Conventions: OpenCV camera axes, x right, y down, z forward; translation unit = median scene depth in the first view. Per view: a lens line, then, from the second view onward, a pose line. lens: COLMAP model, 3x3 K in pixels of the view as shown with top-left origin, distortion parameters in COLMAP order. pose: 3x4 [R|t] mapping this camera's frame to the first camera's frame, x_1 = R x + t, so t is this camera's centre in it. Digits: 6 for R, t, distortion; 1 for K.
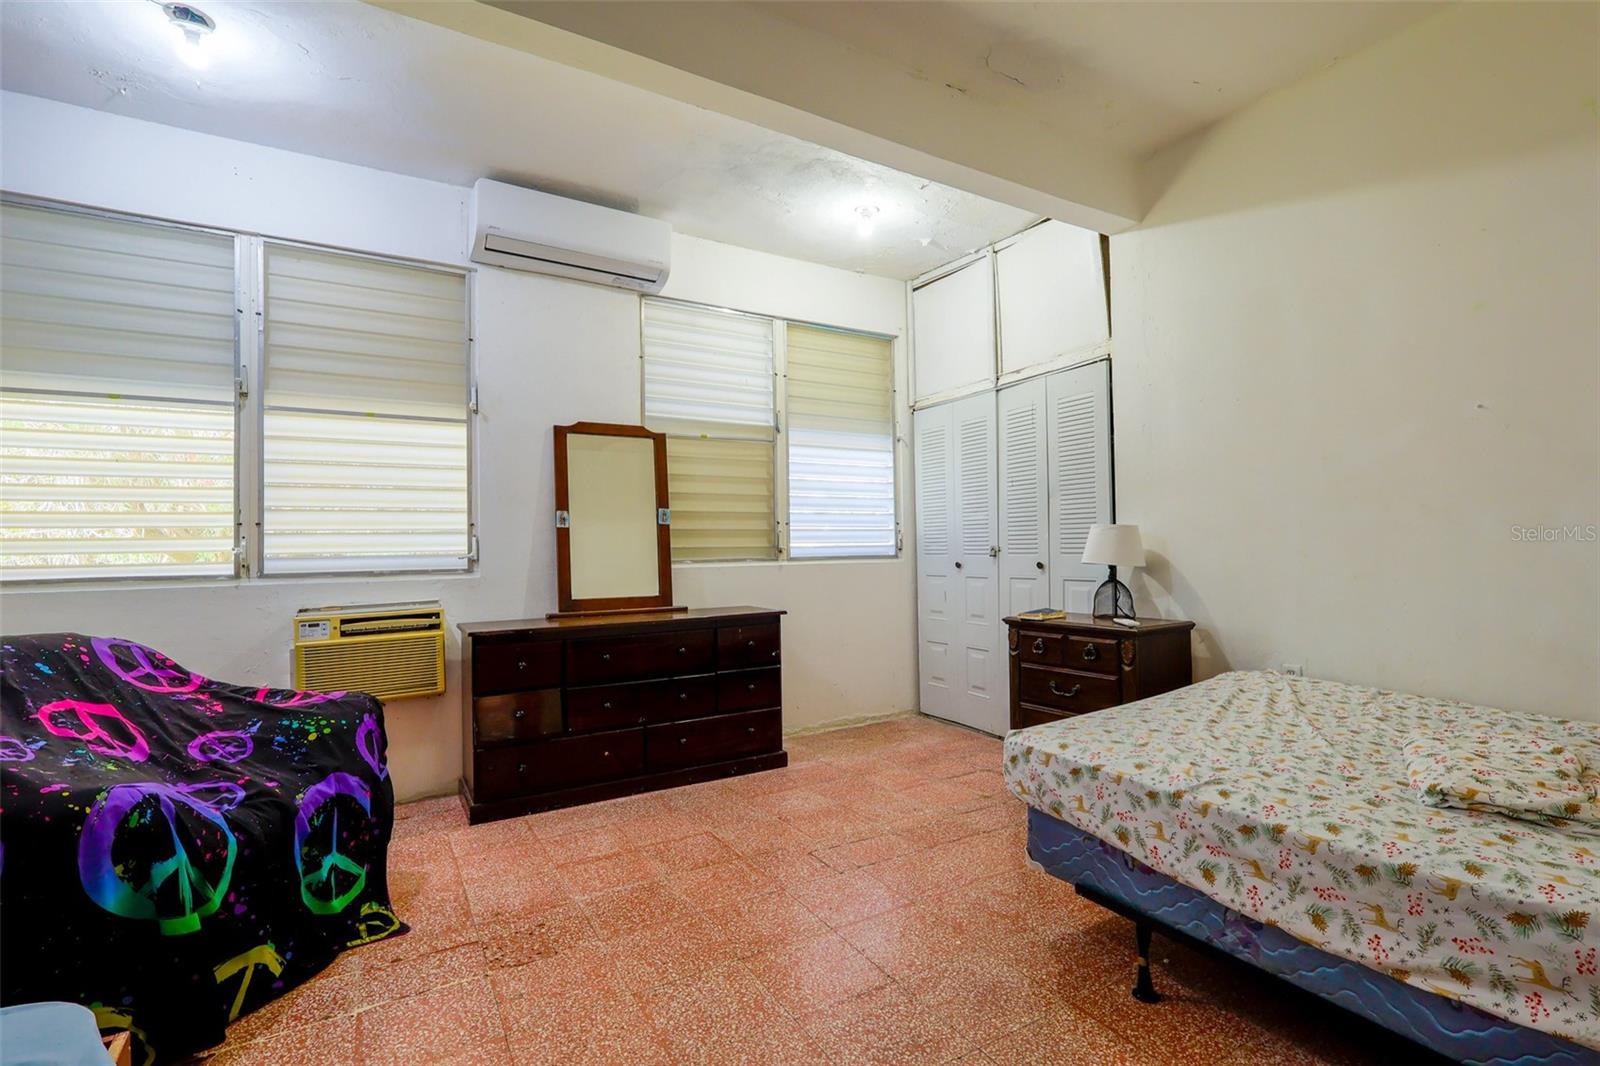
lens RADIAL K [[741.9, 0, 800.8], [0, 741.9, 538.9], [0, 0, 1]] dist [-0.000821, 0.000058]
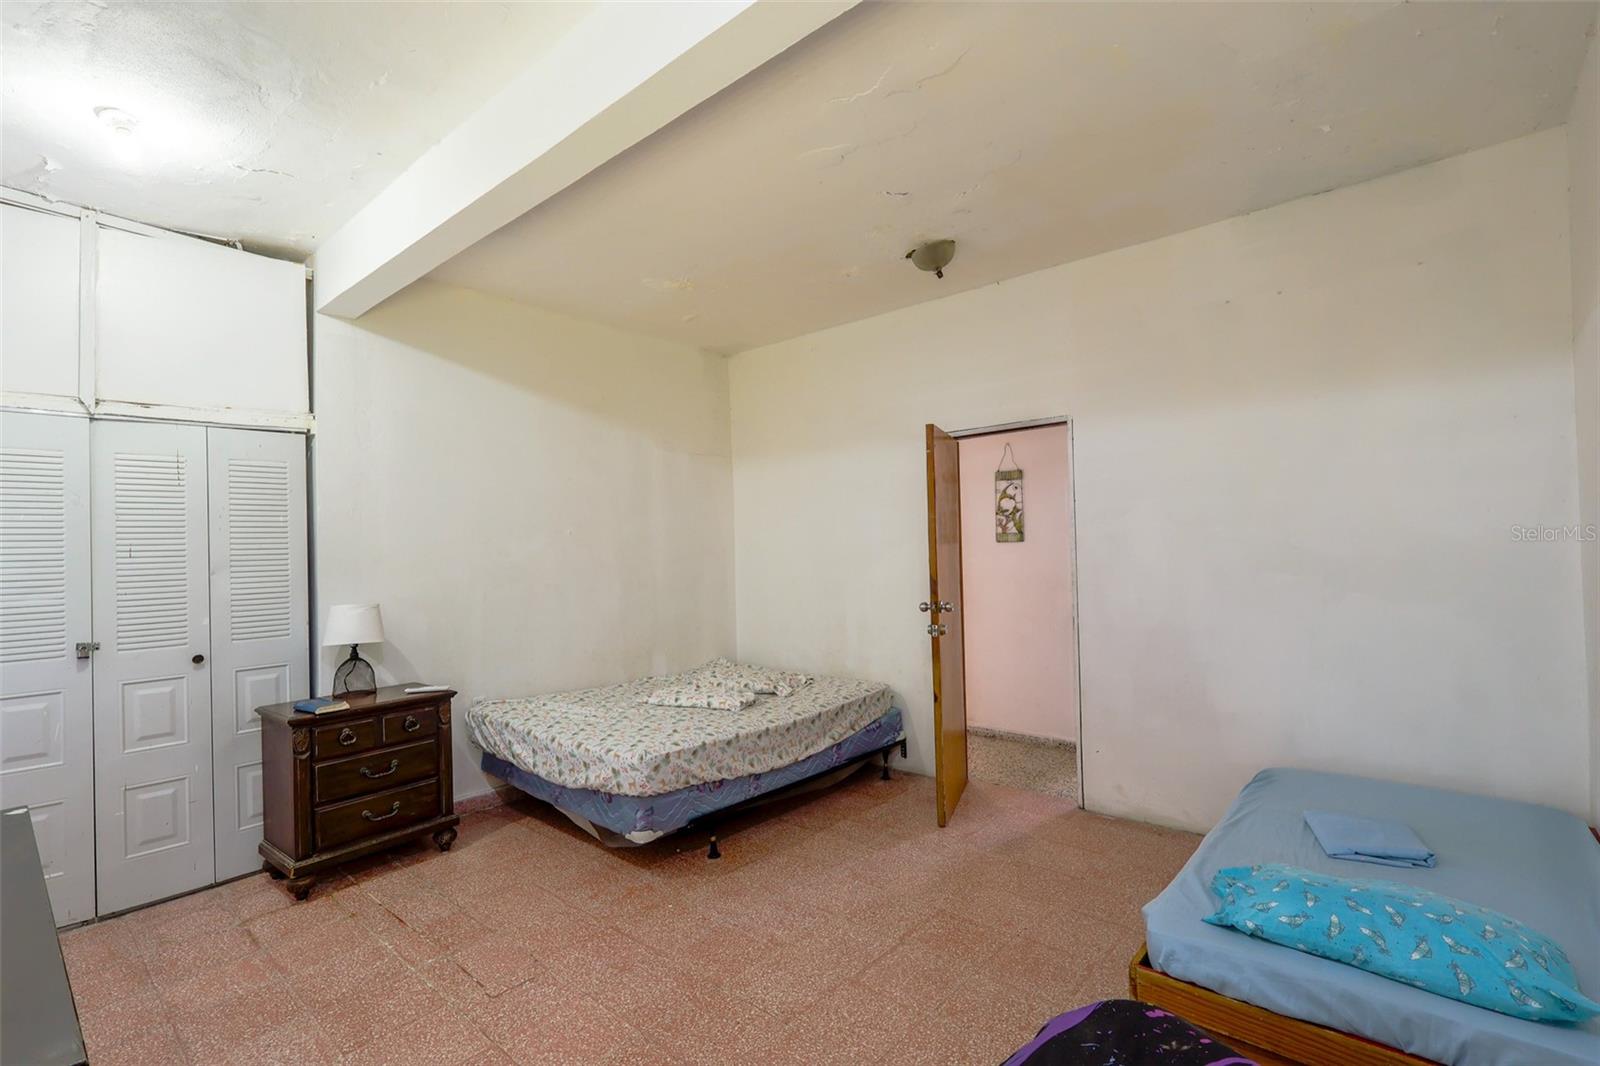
lens RADIAL K [[741.9, 0, 800.8], [0, 741.9, 538.9], [0, 0, 1]] dist [-0.000821, 0.000058]
pose [[-0.308536, 0.032033, 0.950673, -1.309738], [0.018400, 0.999447, -0.027704, -0.121214], [-0.951035, 0.008945, -0.308955, 1.263517]]
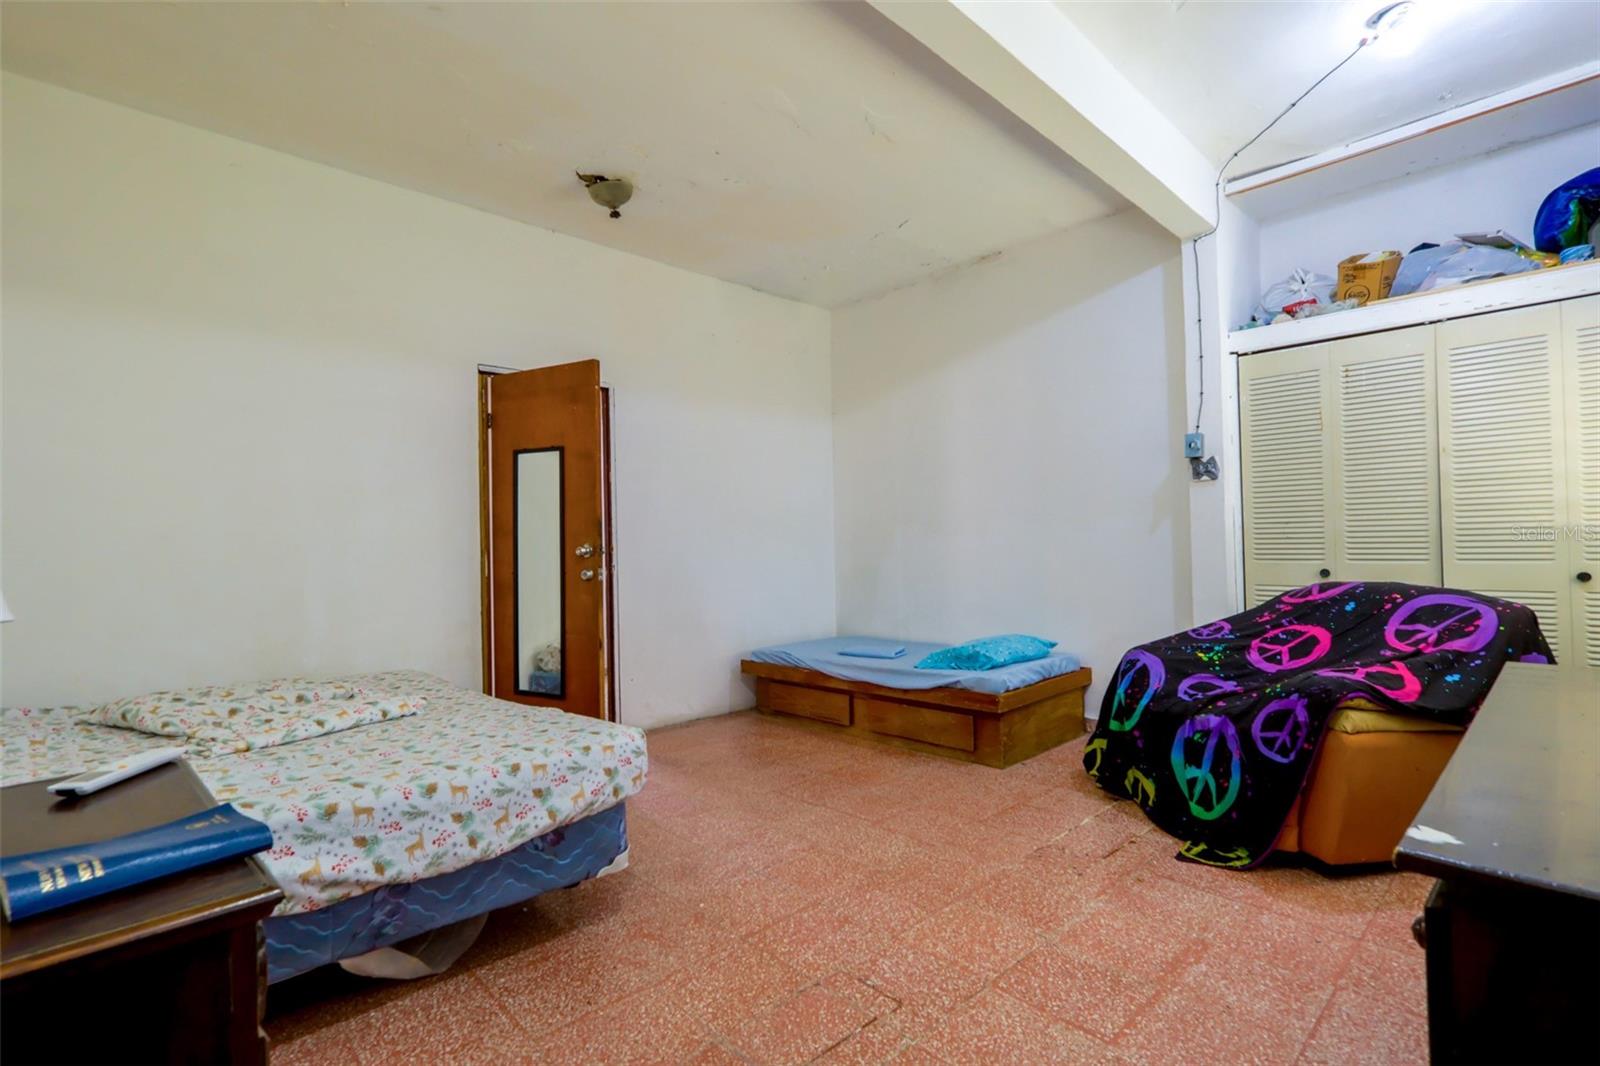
lens RADIAL K [[741.9, 0, 800.8], [0, 741.9, 538.9], [0, 0, 1]] dist [-0.000821, 0.000058]
pose [[-0.973166, 0.033936, -0.227590, 0.317987], [0.039166, 0.999061, -0.018499, 0.033297], [0.226749, -0.026916, -0.973581, 2.232194]]
